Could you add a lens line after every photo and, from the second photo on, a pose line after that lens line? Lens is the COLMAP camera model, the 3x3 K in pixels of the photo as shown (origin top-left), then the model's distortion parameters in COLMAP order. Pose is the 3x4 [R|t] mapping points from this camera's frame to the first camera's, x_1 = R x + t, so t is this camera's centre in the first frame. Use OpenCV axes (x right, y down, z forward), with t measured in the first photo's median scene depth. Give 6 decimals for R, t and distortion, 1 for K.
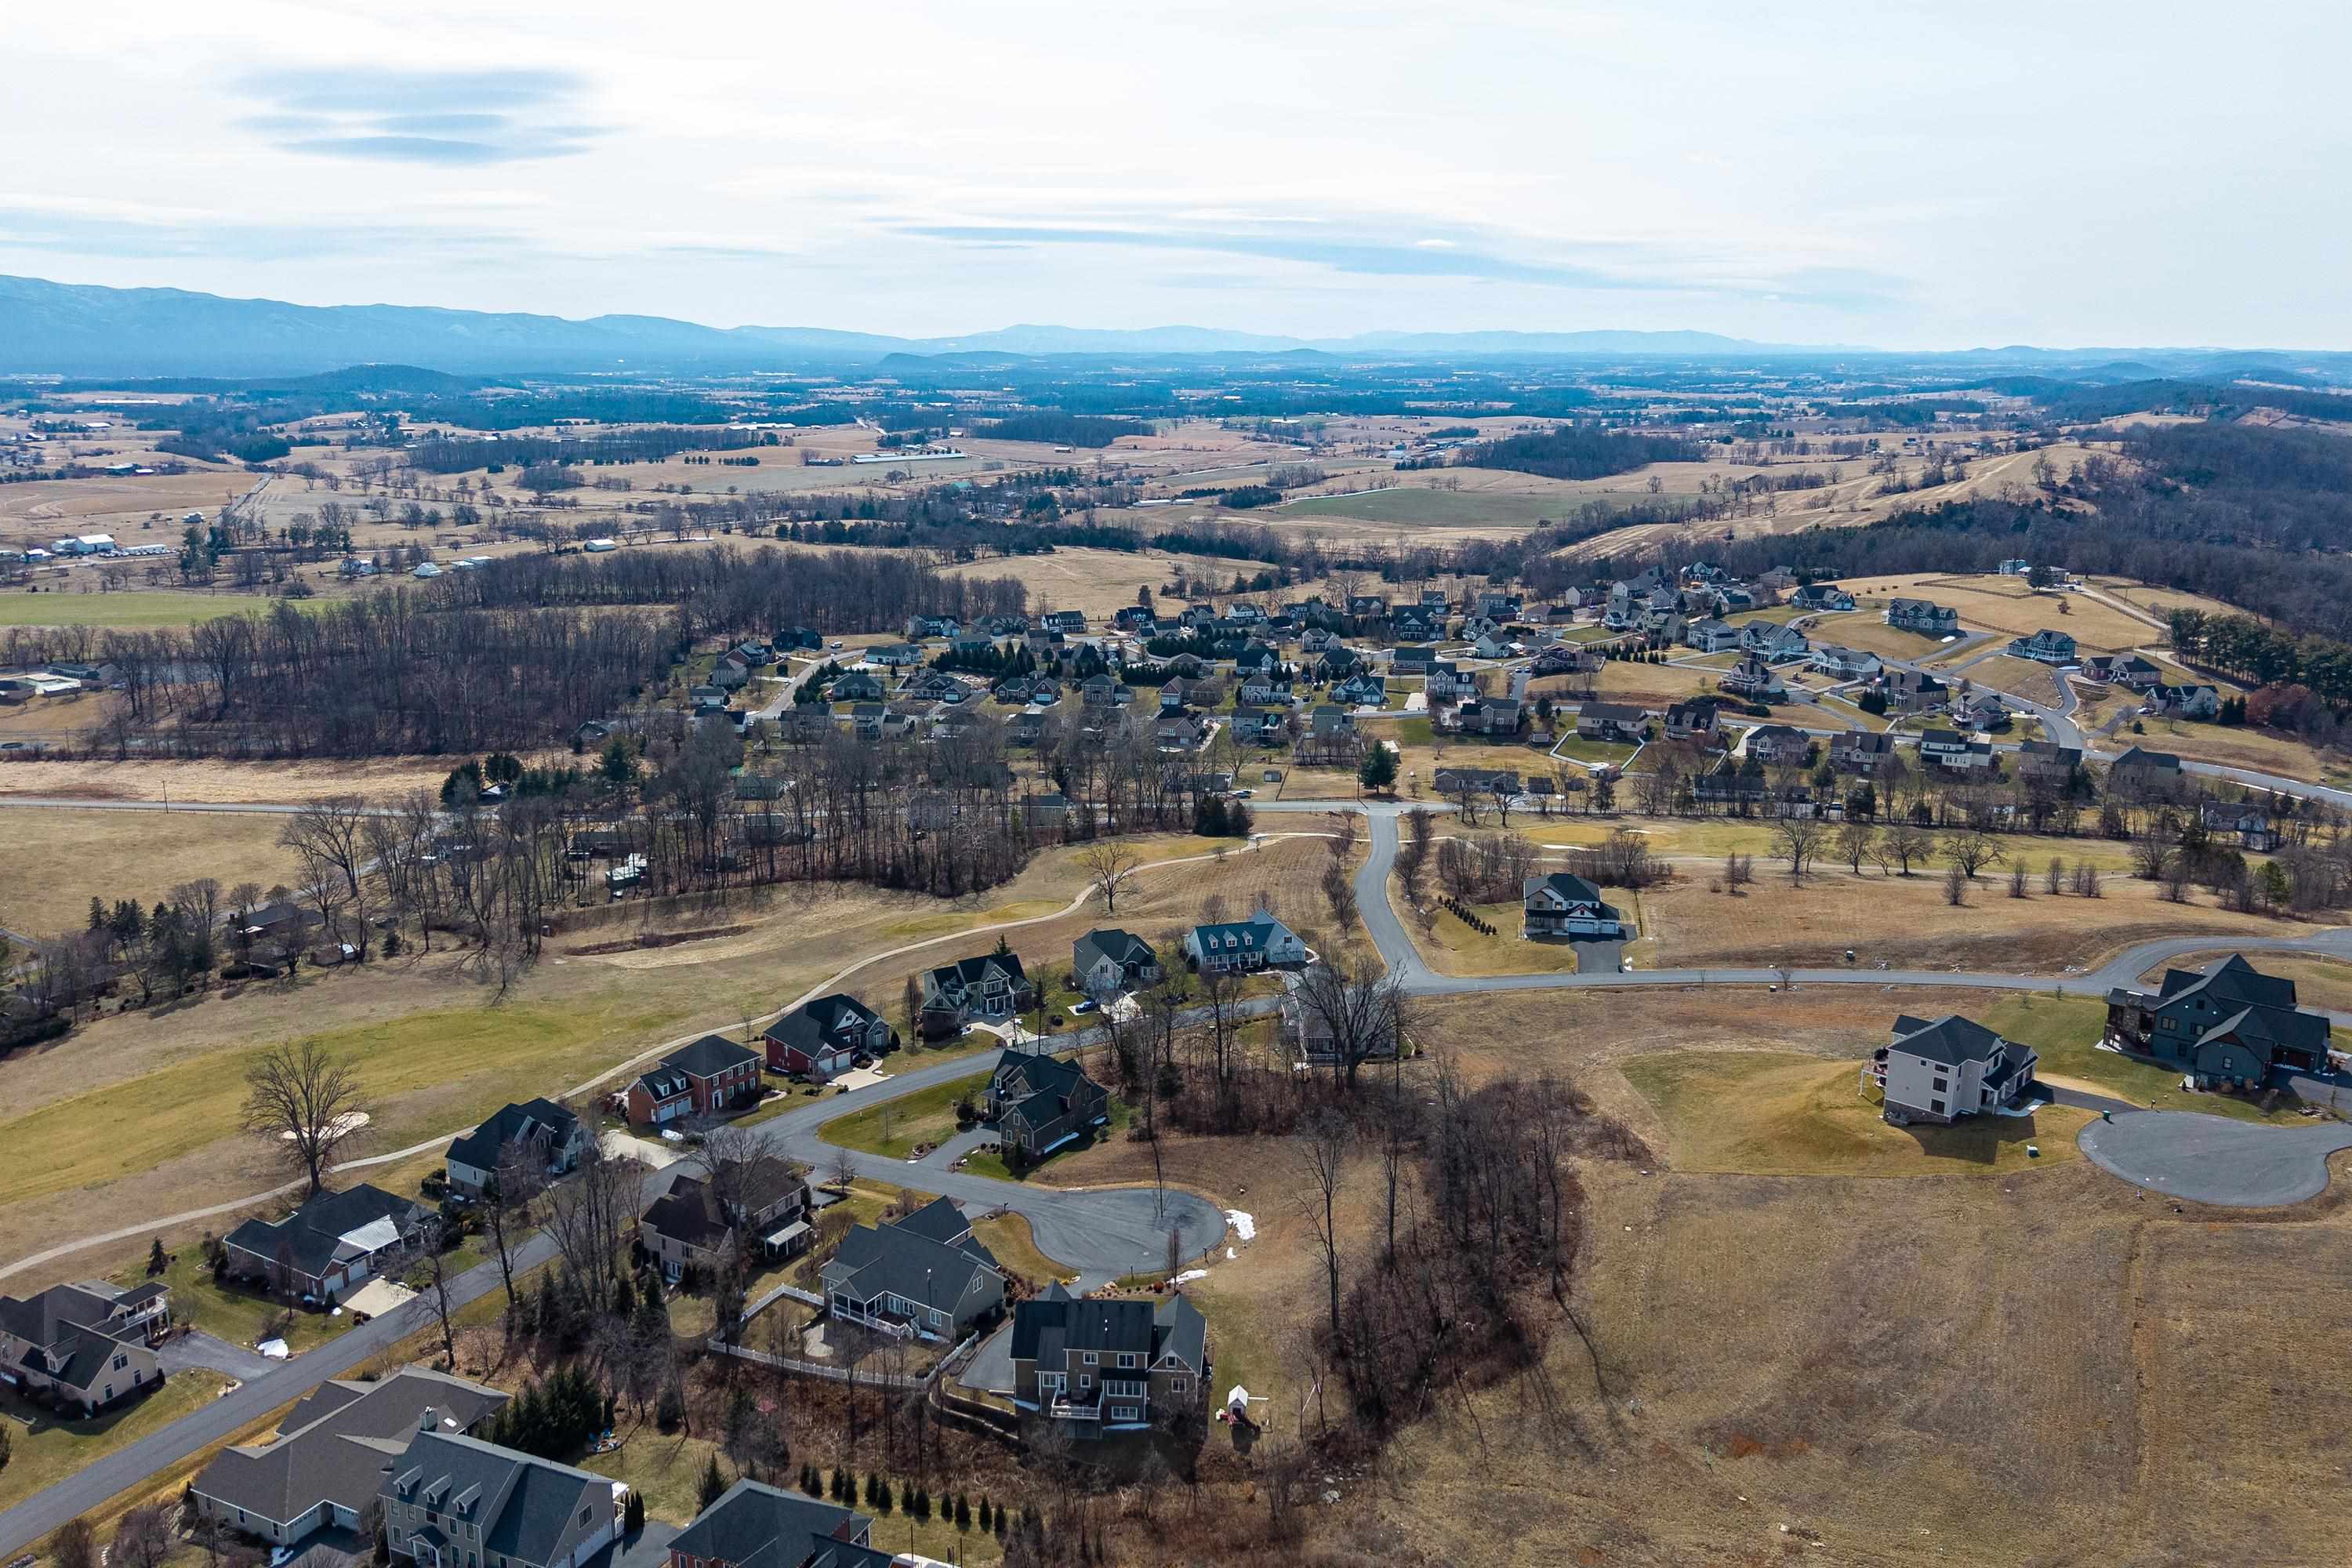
lens RADIAL K [[1853.4, 0, 1189.0], [0, 1853.4, 793.5], [0, 0, 1]] dist [0.064455, -0.106010]
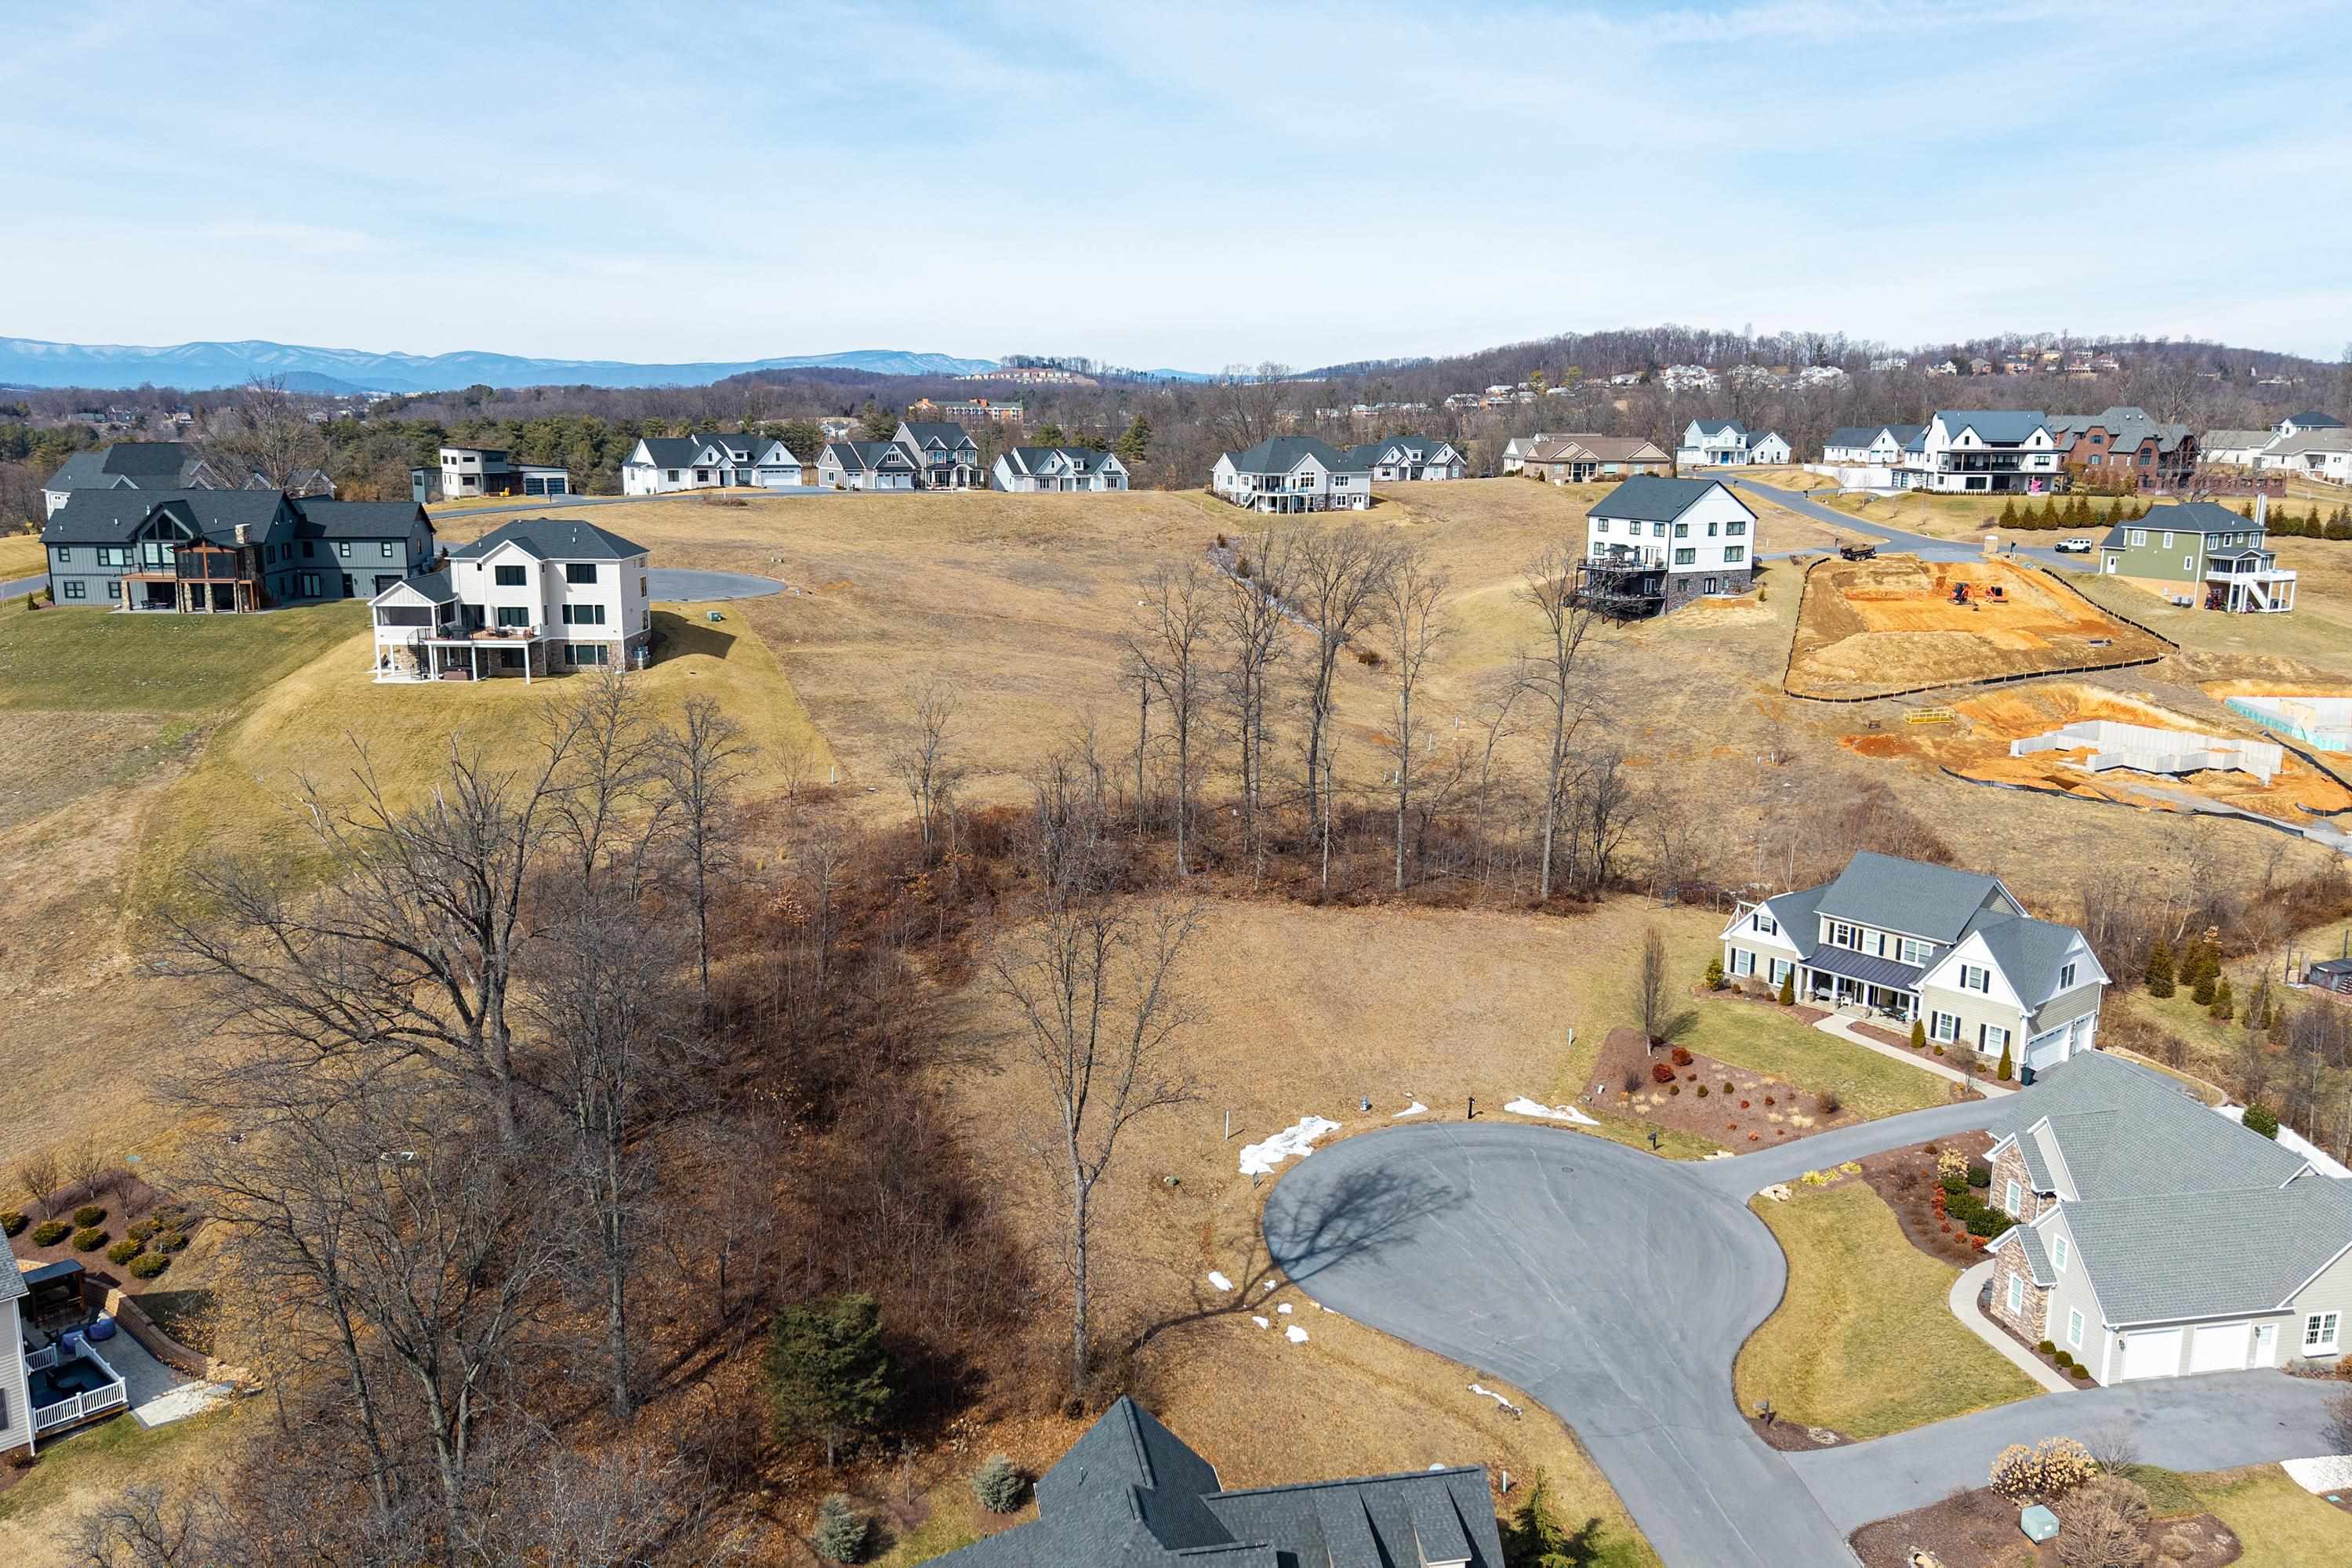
lens RADIAL K [[1853.4, 0, 1188.7], [0, 1853.4, 803.1], [0, 0, 1]] dist [0.064455, -0.106010]
pose [[-0.693036, -0.163388, 0.702143, -0.198352], [0.158400, 0.915663, 0.369419, 0.001982], [-0.703286, 0.367240, -0.608707, 1.038241]]
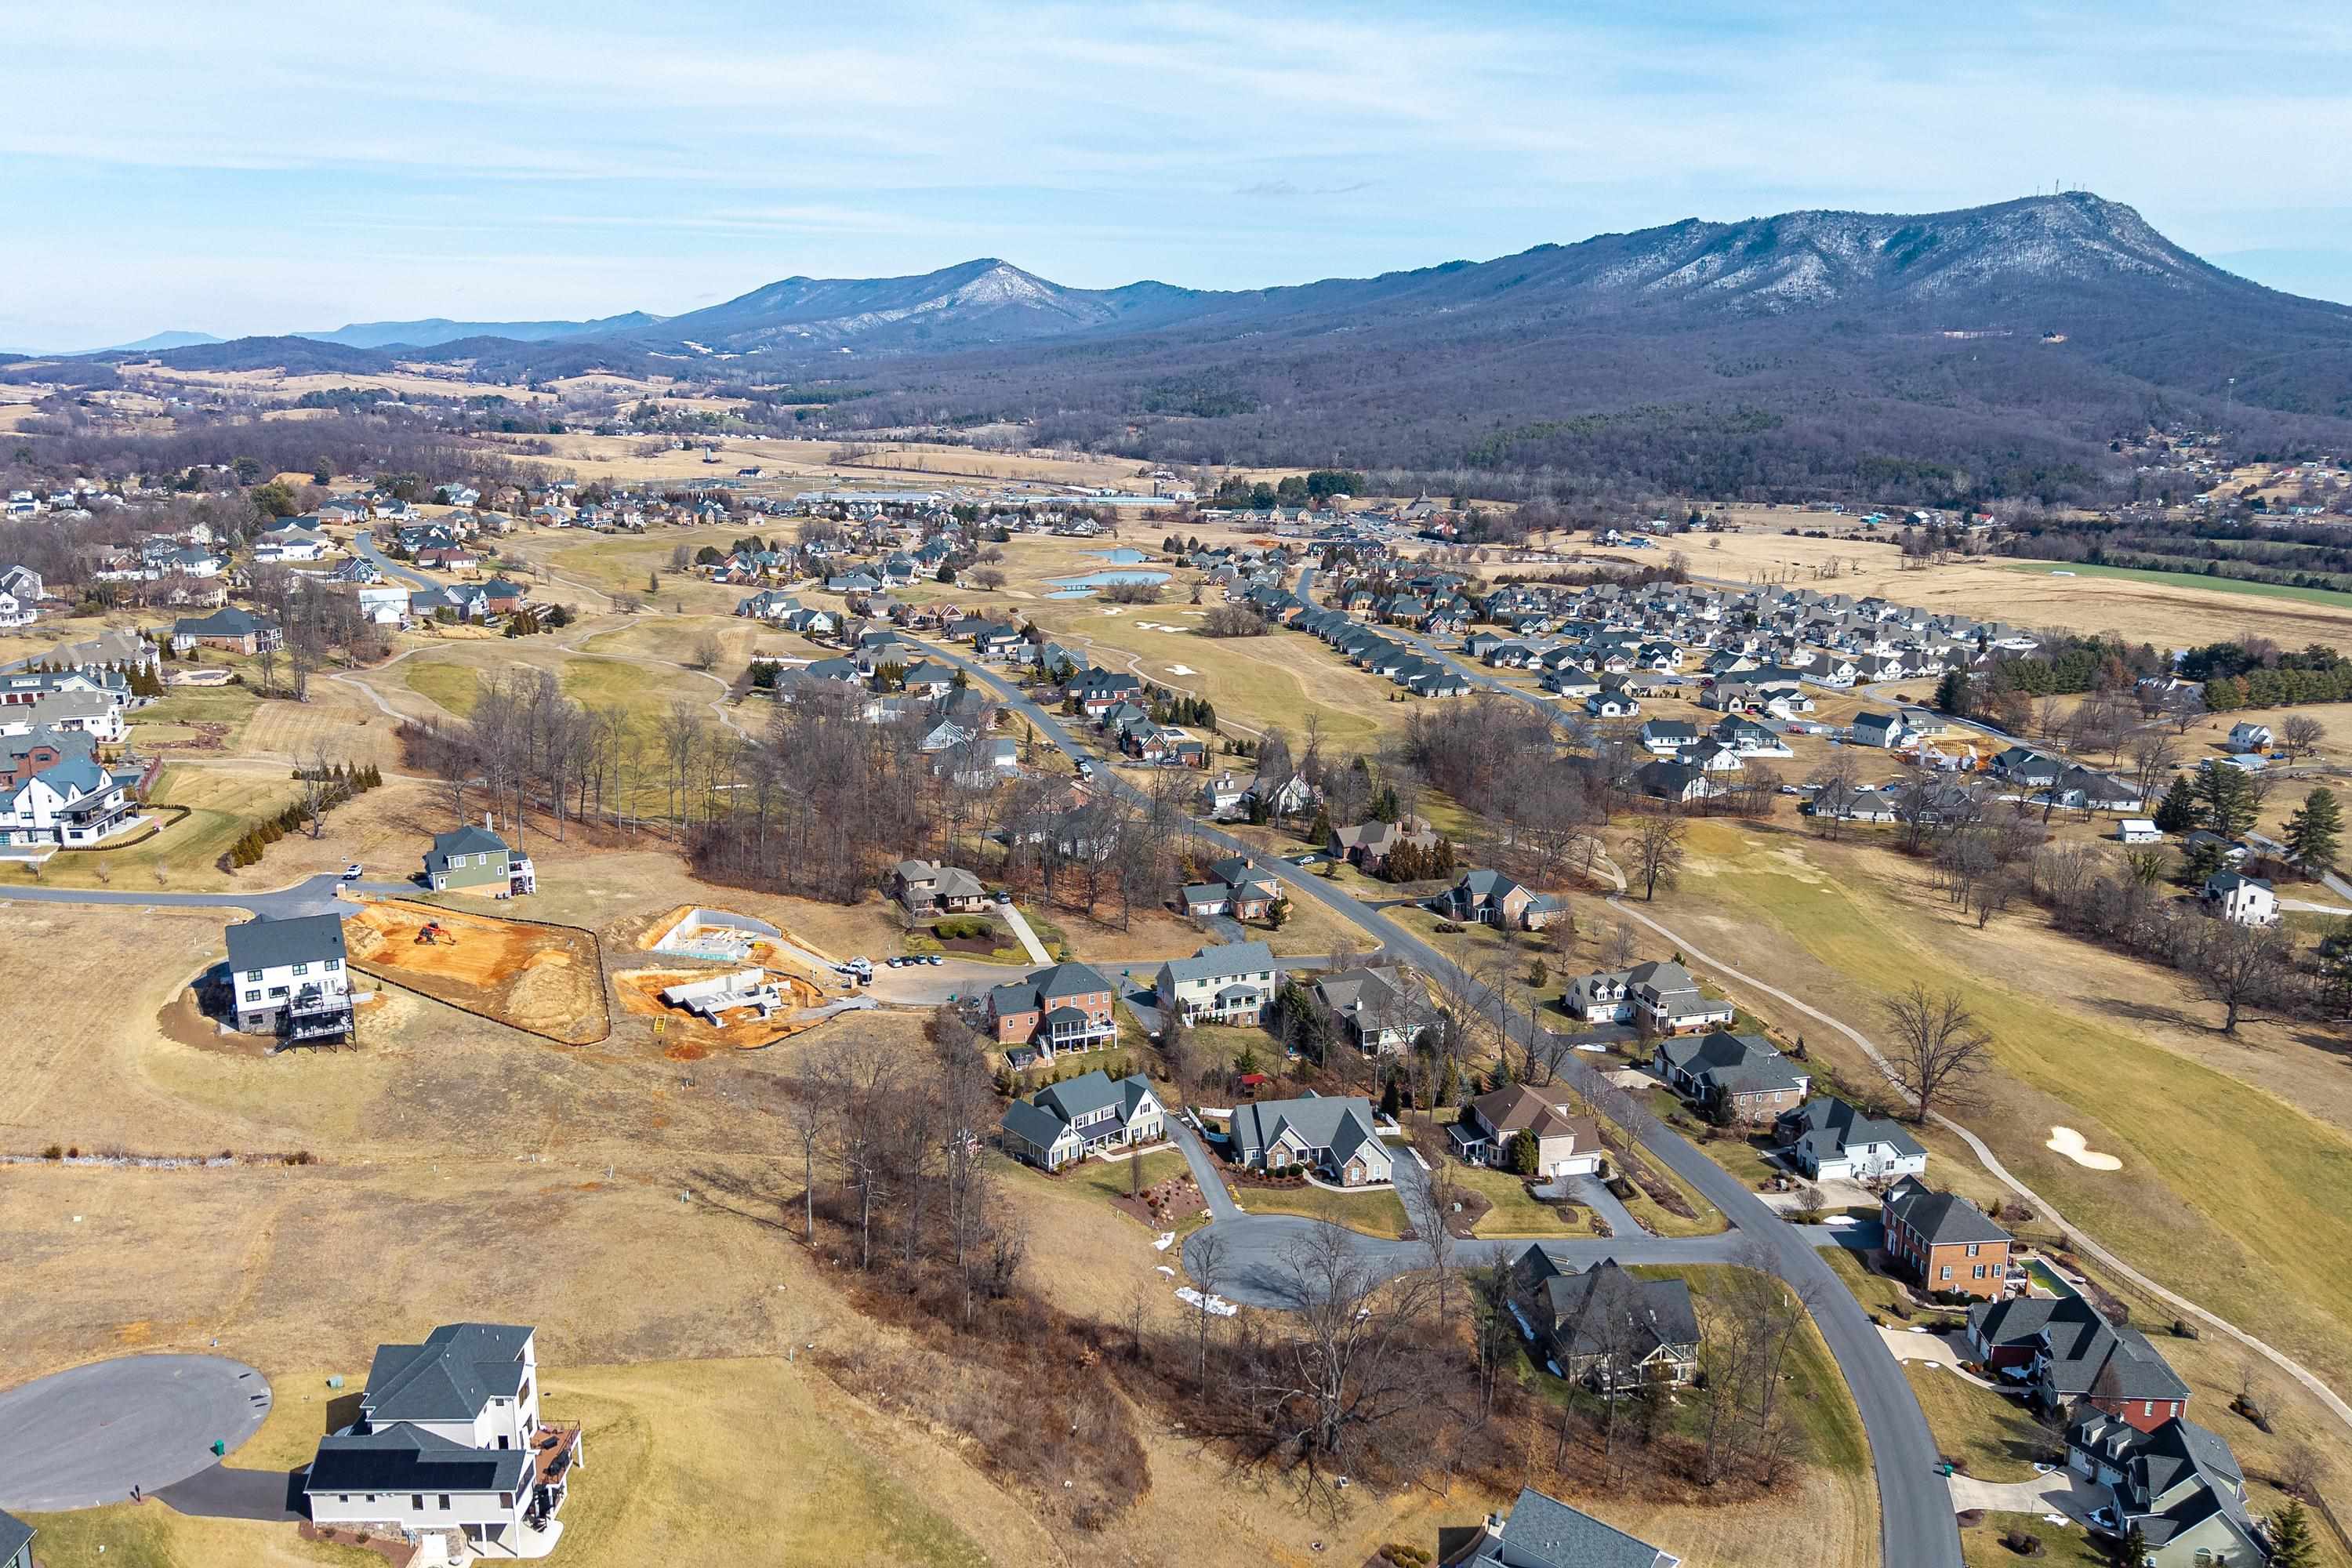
lens RADIAL K [[1853.4, 0, 1186.9], [0, 1853.4, 776.8], [0, 0, 1]] dist [0.064455, -0.106010]
pose [[-0.718567, 0.149157, -0.679274, 0.518582], [-0.170978, 0.908863, 0.380439, -0.294090], [0.674113, 0.389512, -0.627577, 1.228504]]
